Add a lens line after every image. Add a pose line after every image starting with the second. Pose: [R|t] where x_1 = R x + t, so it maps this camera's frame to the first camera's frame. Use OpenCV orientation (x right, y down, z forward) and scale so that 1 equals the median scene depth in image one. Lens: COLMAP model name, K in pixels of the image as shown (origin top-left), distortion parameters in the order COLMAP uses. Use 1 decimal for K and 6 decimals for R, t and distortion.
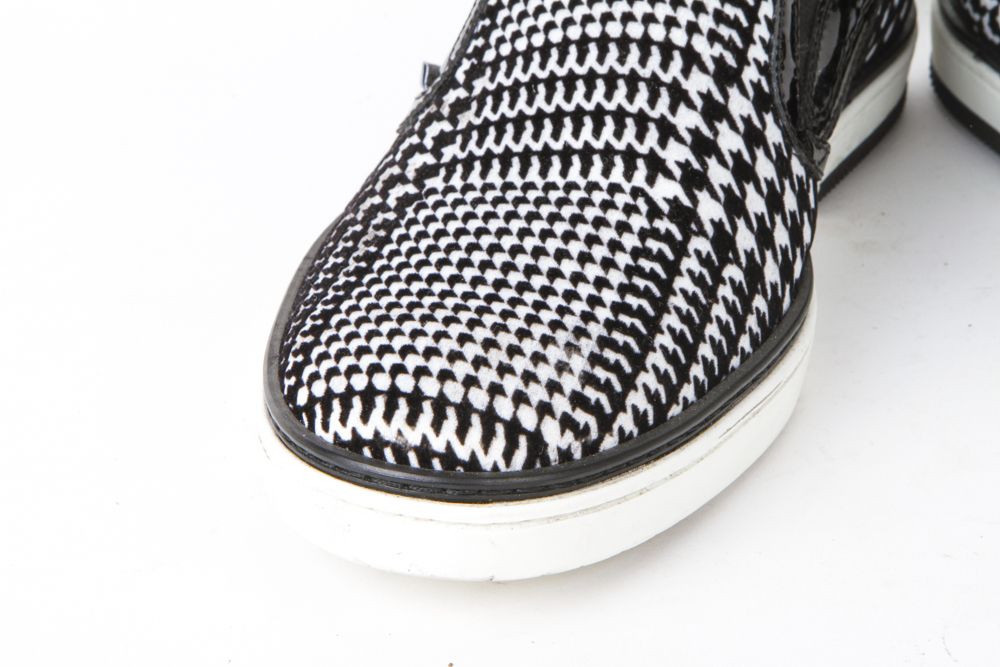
lens RADIAL K [[3048.1, 0, 502.5], [0, 3048.1, 328.8], [0, 0, 1]] dist [0.138166, 0.000000]
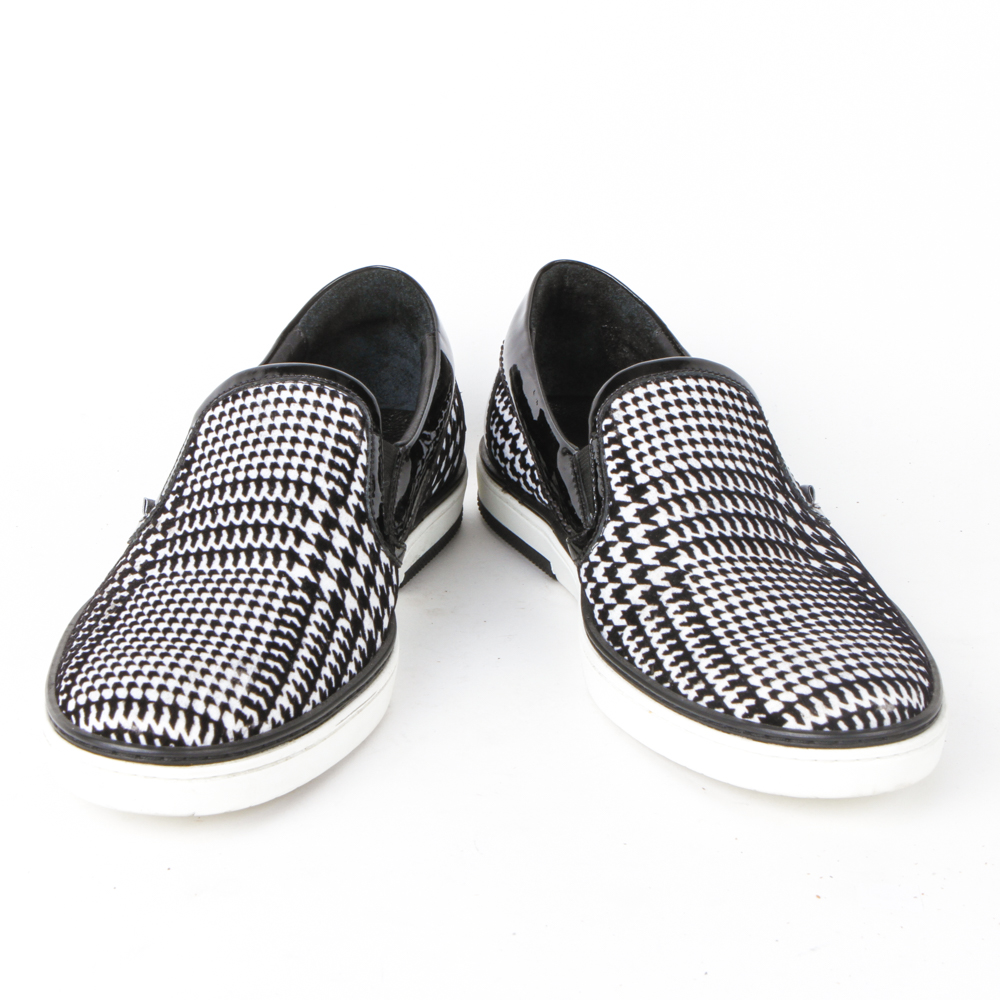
lens RADIAL K [[2286.0, 0, 494.9], [0, 2286.0, 496.0], [0, 0, 1]] dist [-0.058265, 0.000000]
pose [[0.991730, -0.018809, 0.126955, 0.004012], [0.030669, 0.995275, -0.092126, 0.027942], [-0.124622, 0.095258, 0.987621, -0.194372]]
